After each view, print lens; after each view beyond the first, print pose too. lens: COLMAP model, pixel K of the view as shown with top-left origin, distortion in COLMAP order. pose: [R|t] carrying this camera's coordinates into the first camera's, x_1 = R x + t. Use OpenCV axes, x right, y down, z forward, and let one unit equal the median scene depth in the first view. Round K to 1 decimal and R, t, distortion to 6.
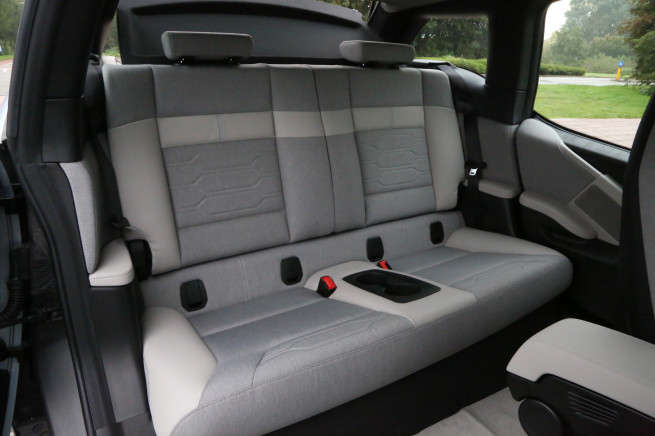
lens RADIAL K [[439.0, 0, 327.5], [0, 439.0, 218.0], [0, 0, 1]] dist [-0.071144, -0.000526]
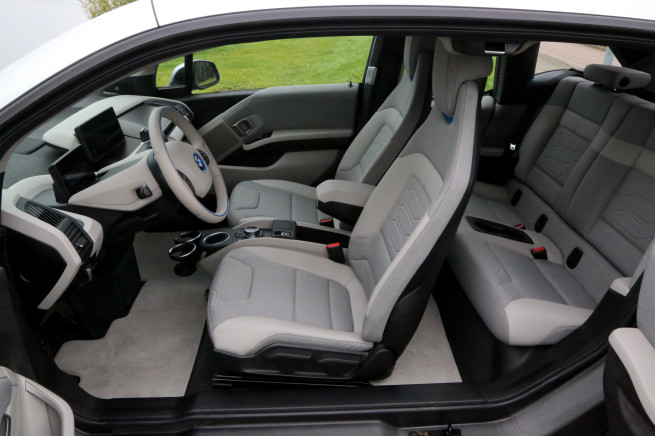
lens RADIAL K [[524.6, 0, 327.5], [0, 524.6, 218.0], [0, 0, 1]] dist [-0.000801, -0.000711]
pose [[-0.471338, 0.322776, -0.820766, 1.521658], [-0.396278, 0.753885, 0.524043, -0.477818], [0.787912, 0.572253, -0.227426, 0.739337]]
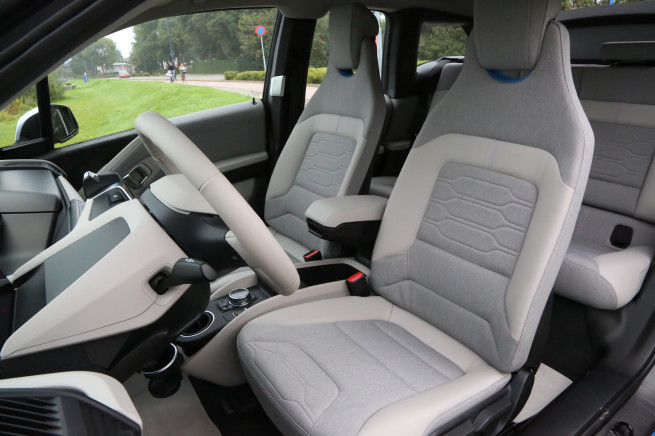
lens RADIAL K [[439.0, 0, 327.5], [0, 439.0, 218.0], [0, 0, 1]] dist [-0.071144, -0.000526]
pose [[0.040722, 0.328771, -0.943531, 1.211698], [-0.345097, 0.890831, 0.295514, -0.058849], [0.937683, 0.313576, 0.149734, 0.247871]]
